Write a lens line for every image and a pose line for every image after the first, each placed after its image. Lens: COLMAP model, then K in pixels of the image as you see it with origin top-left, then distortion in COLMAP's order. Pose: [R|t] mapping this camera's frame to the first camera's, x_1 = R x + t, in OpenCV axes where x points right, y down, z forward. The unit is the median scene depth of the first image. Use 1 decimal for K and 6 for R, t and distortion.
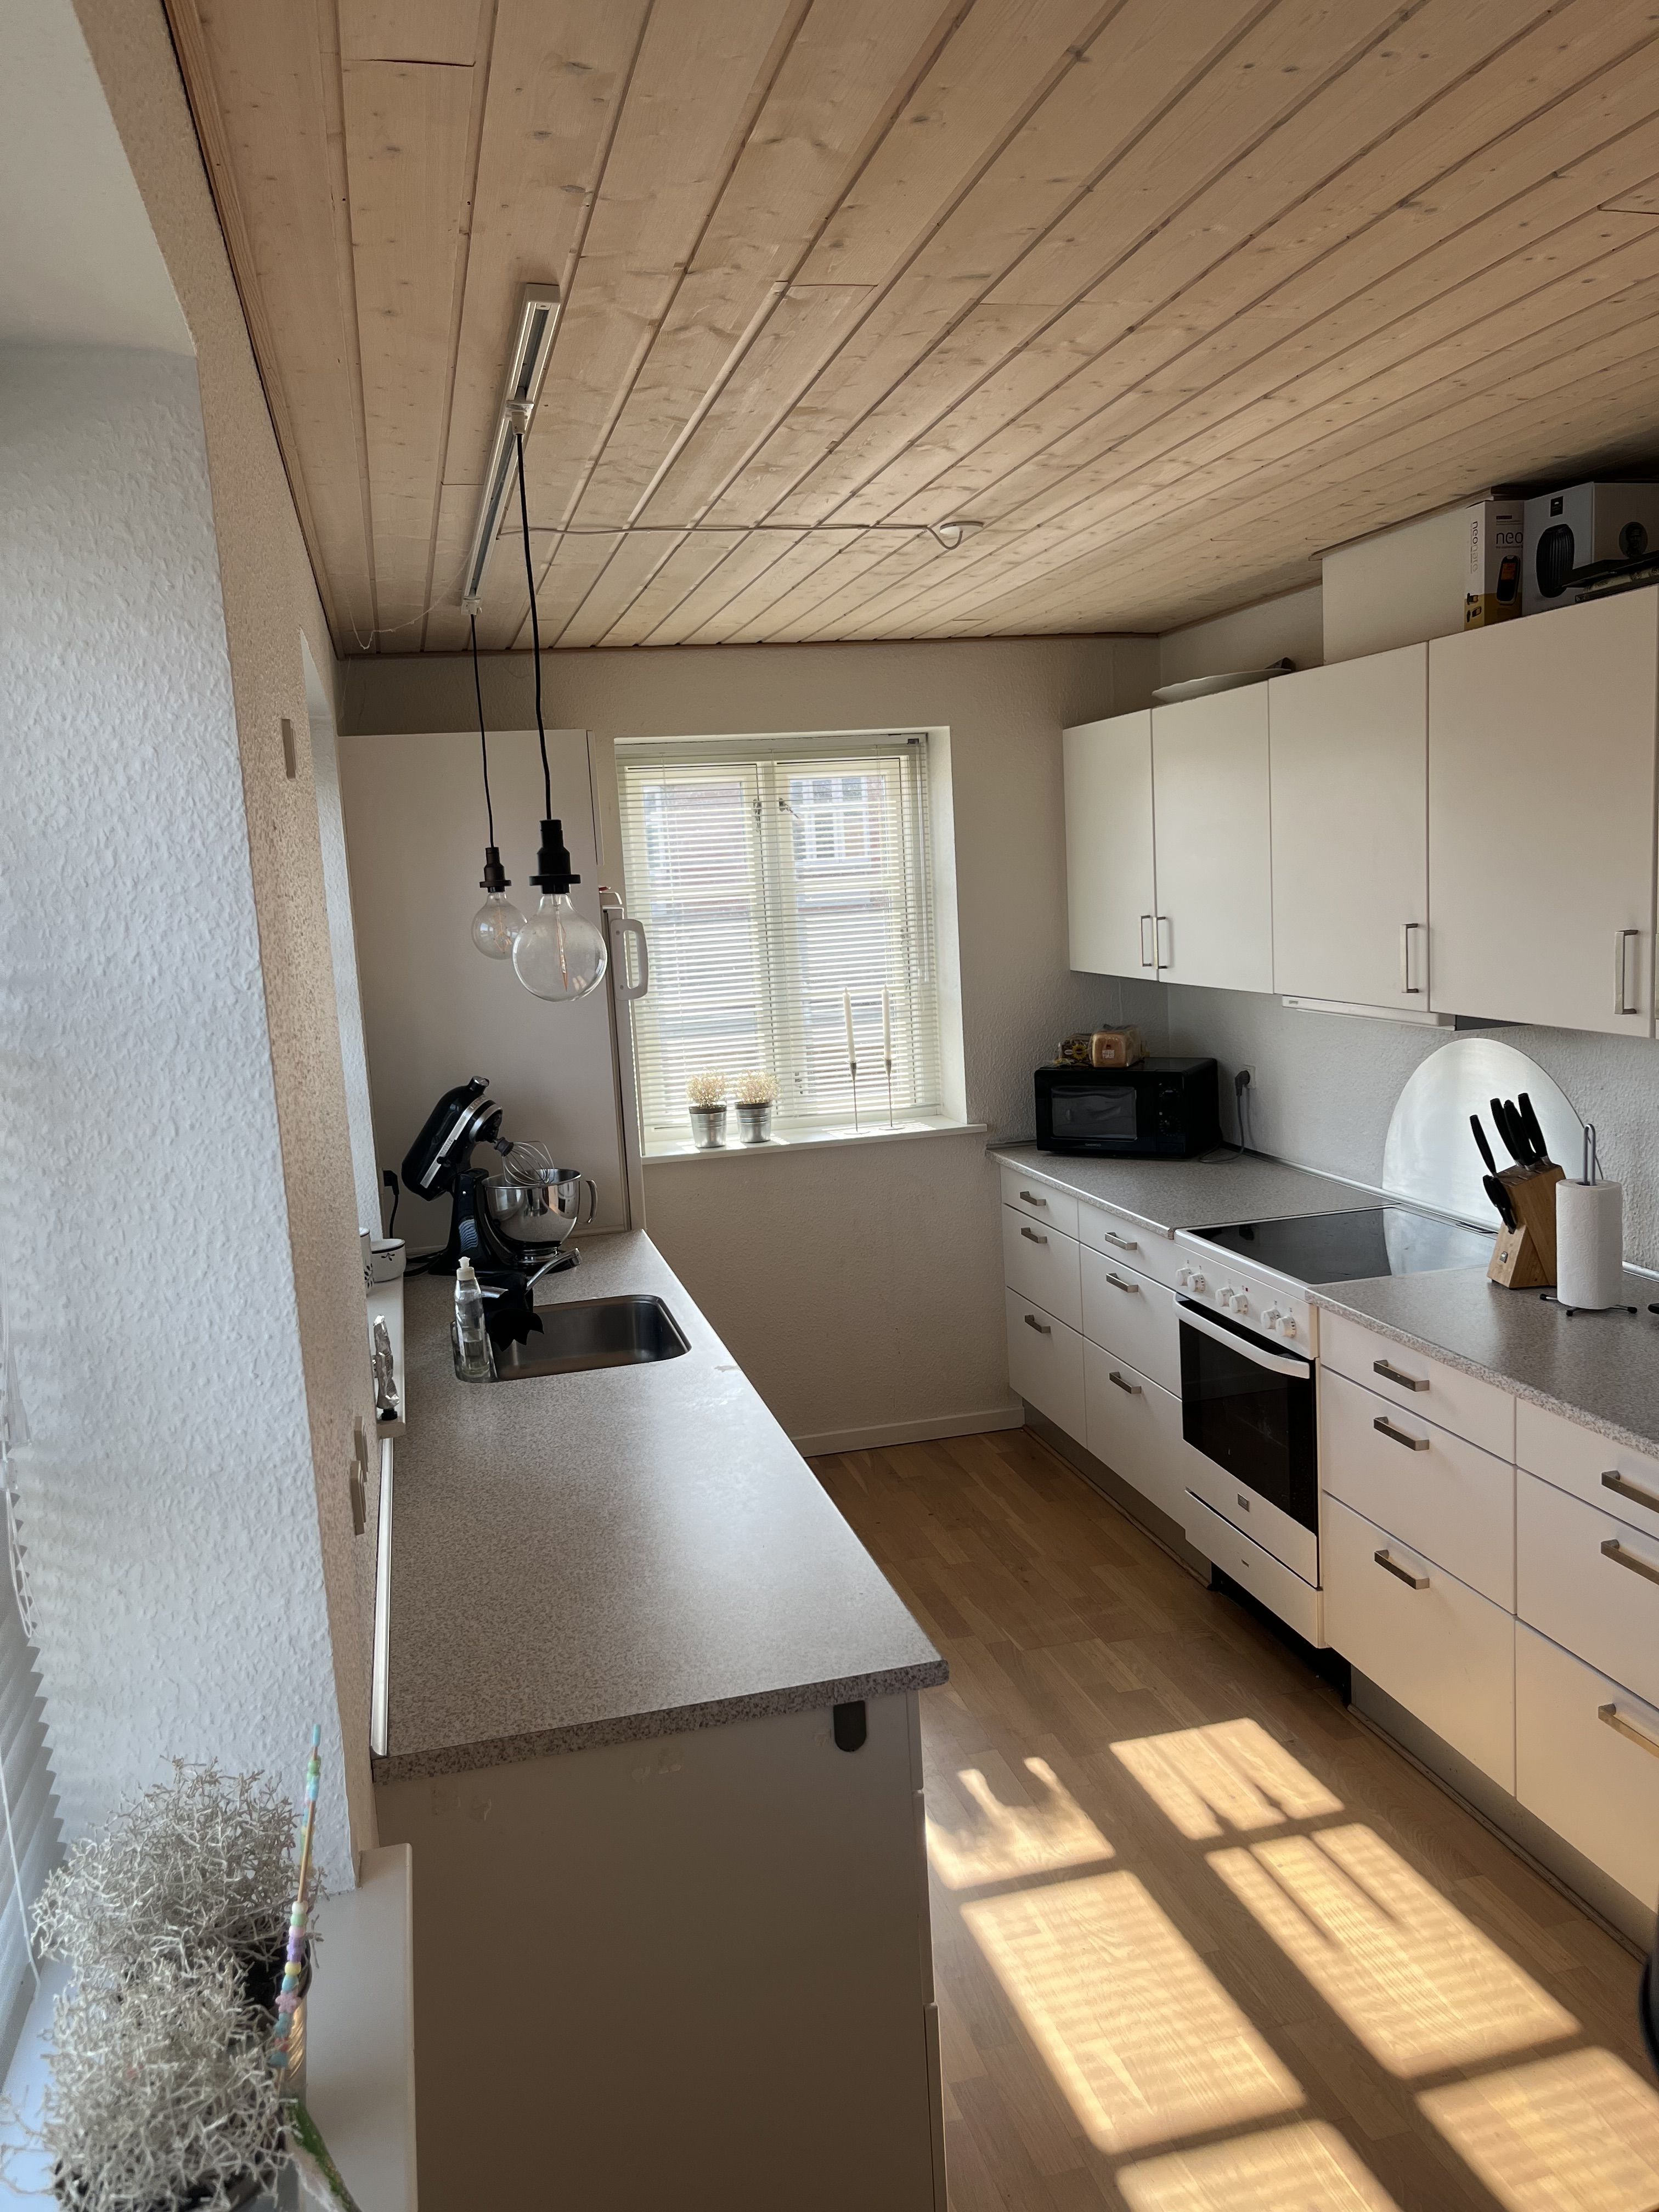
lens RADIAL K [[1654.3, 0, 810.9], [0, 1654.3, 1111.4], [0, 0, 1]] dist [0.081932, -0.133993]
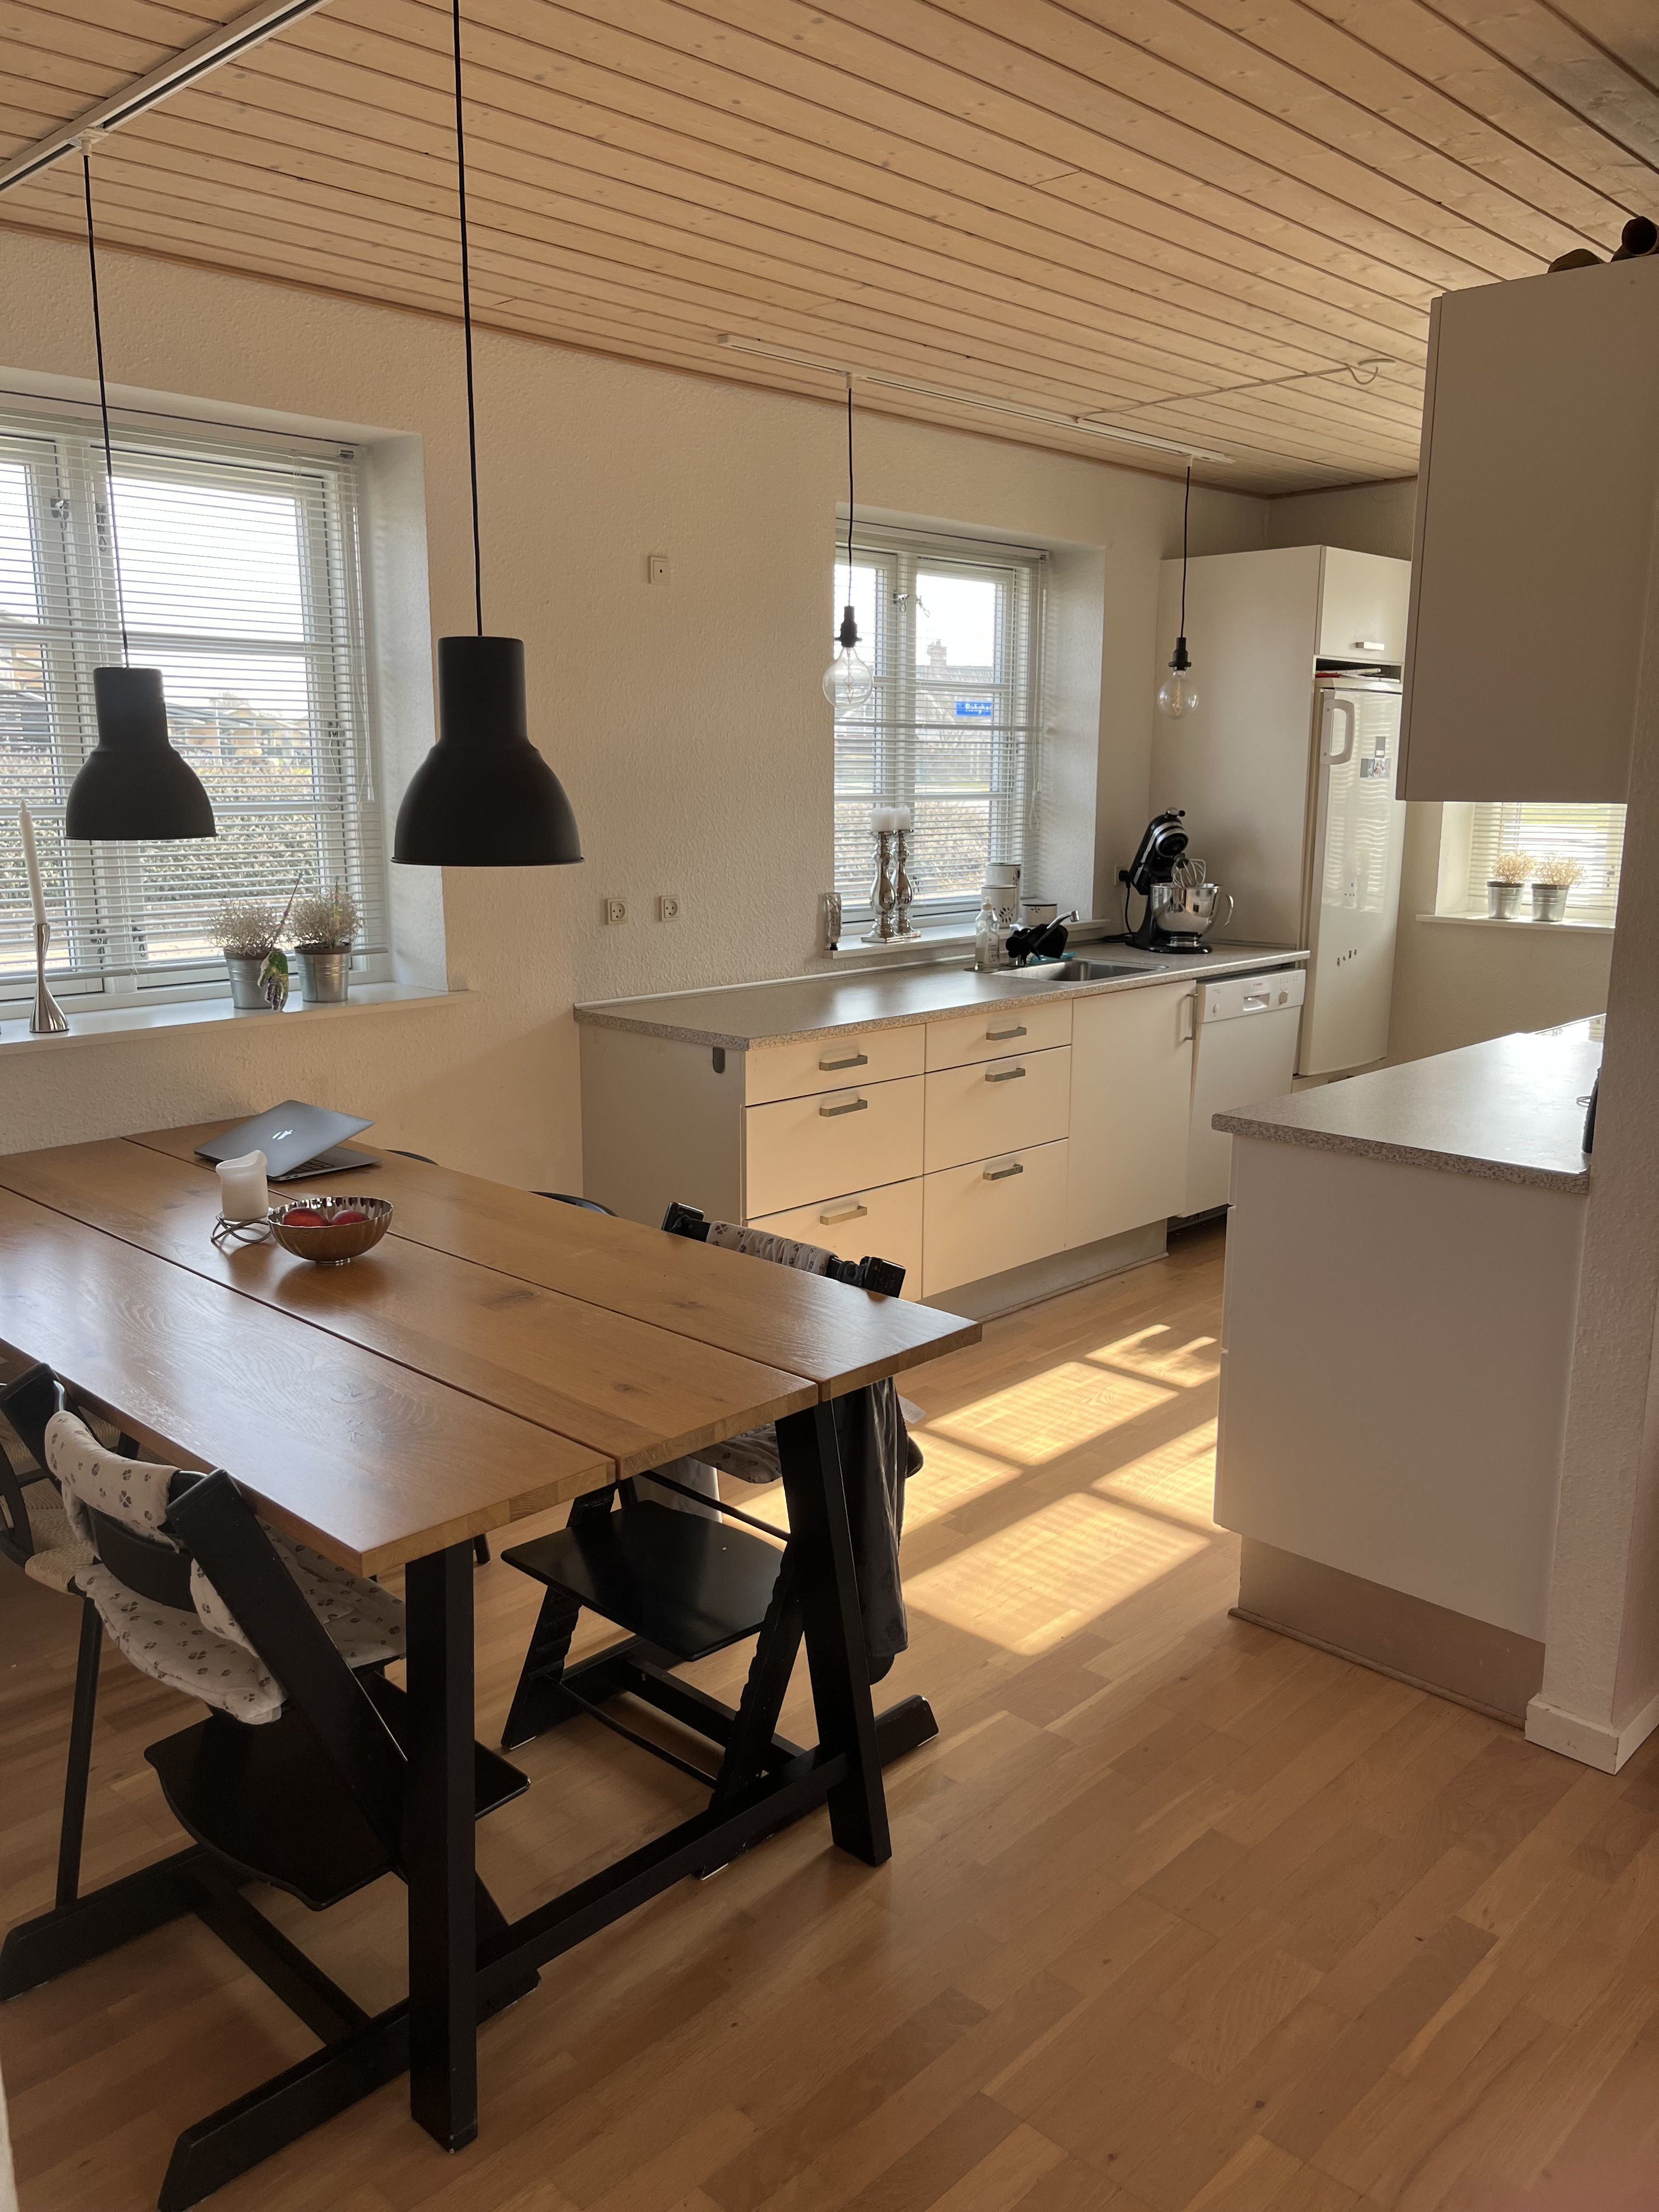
lens RADIAL K [[1654.3, 0, 810.9], [0, 1654.3, 1111.4], [0, 0, 1]] dist [0.081932, -0.133993]
pose [[0.525227, 0.229318, -0.819482, 0.847182], [-0.152692, 0.972773, 0.174350, 0.029126], [0.837151, 0.033556, 0.545941, -0.003132]]
